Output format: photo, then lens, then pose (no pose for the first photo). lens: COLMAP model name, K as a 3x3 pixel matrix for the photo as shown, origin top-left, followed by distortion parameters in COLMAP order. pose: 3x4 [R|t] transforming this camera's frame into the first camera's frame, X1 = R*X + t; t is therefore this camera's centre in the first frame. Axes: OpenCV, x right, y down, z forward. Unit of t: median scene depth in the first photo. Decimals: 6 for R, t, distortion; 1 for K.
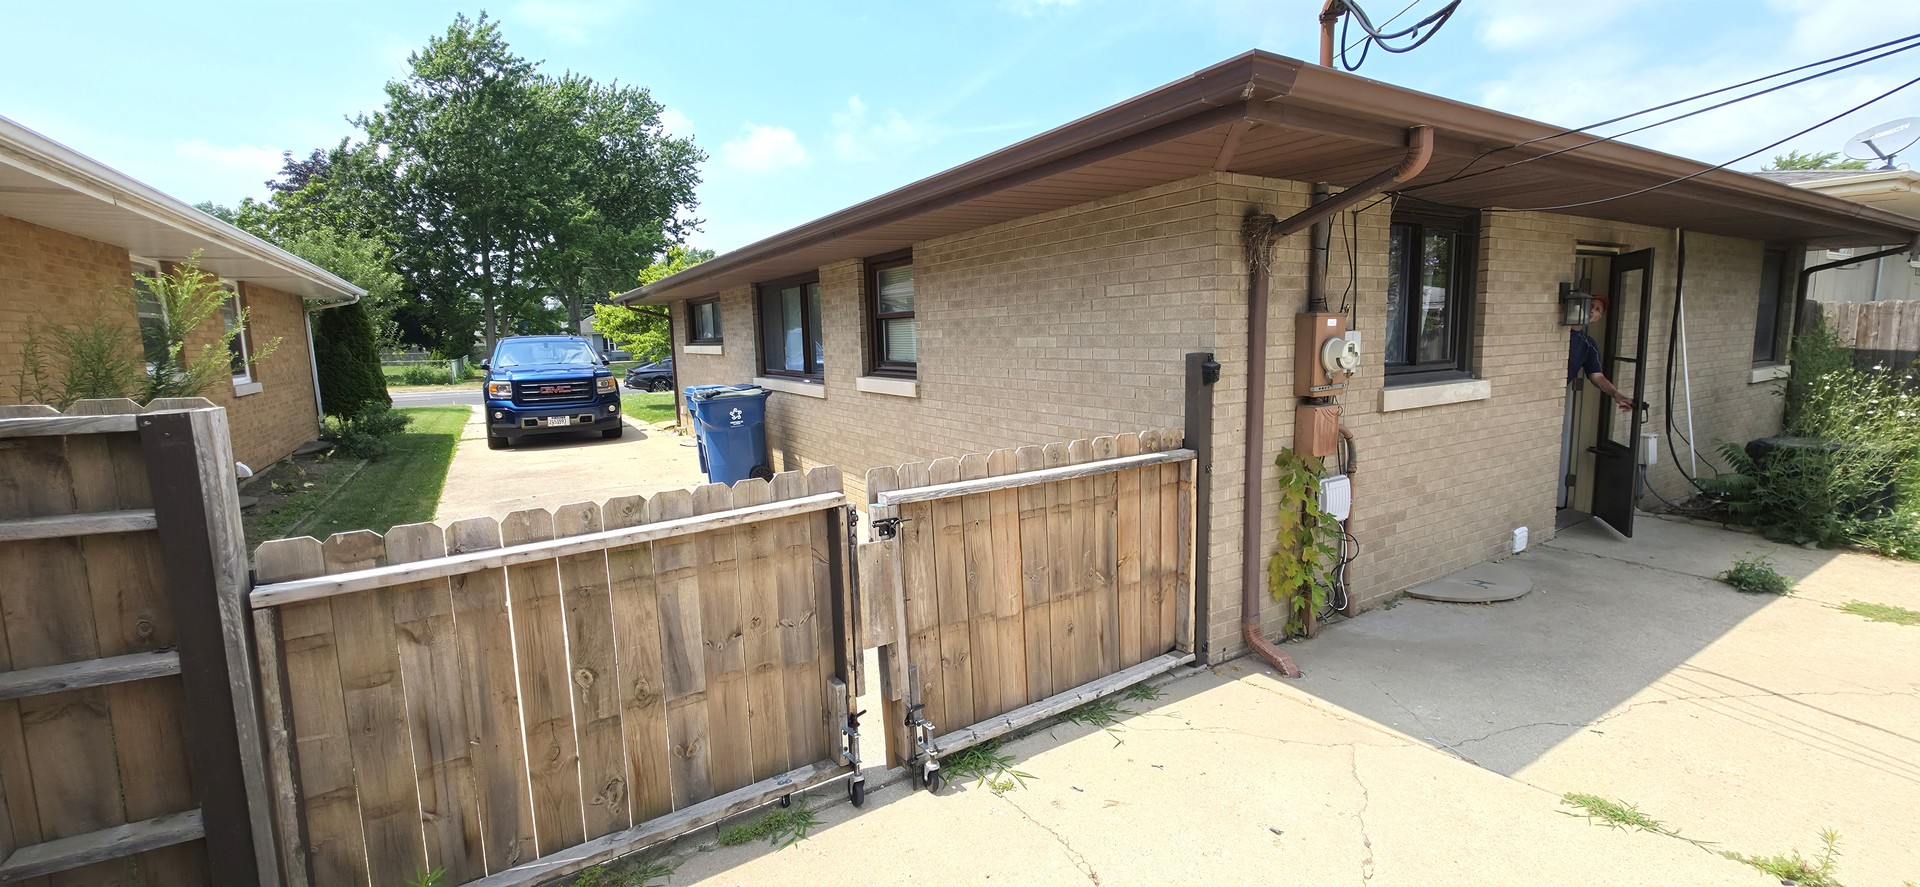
lens RADIAL K [[760.9, 0, 958.3], [0, 760.9, 427.2], [0, 0, 1]] dist [-0.002399, 0.000071]
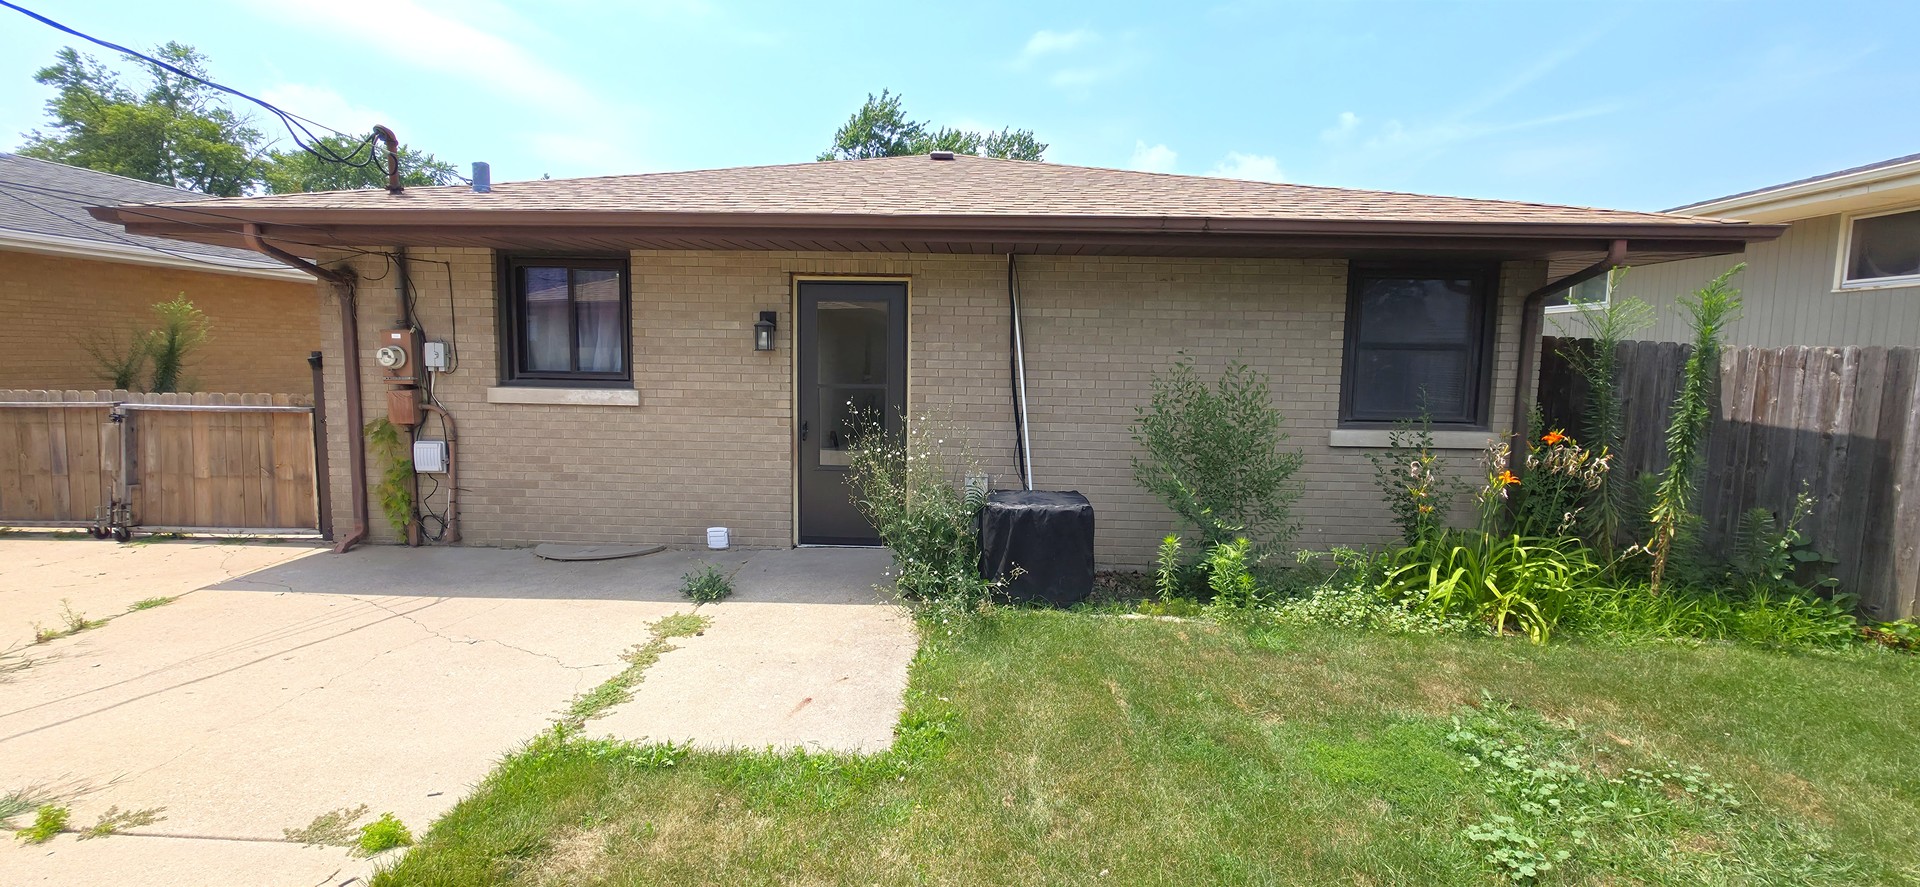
lens RADIAL K [[760.9, 0, 958.3], [0, 760.9, 427.2], [0, 0, 1]] dist [-0.002399, 0.000071]
pose [[0.836378, 0.091971, -0.540382, 1.994283], [-0.106360, 0.994317, 0.004610, -0.071594], [0.537735, 0.053620, 0.841407, 0.286762]]
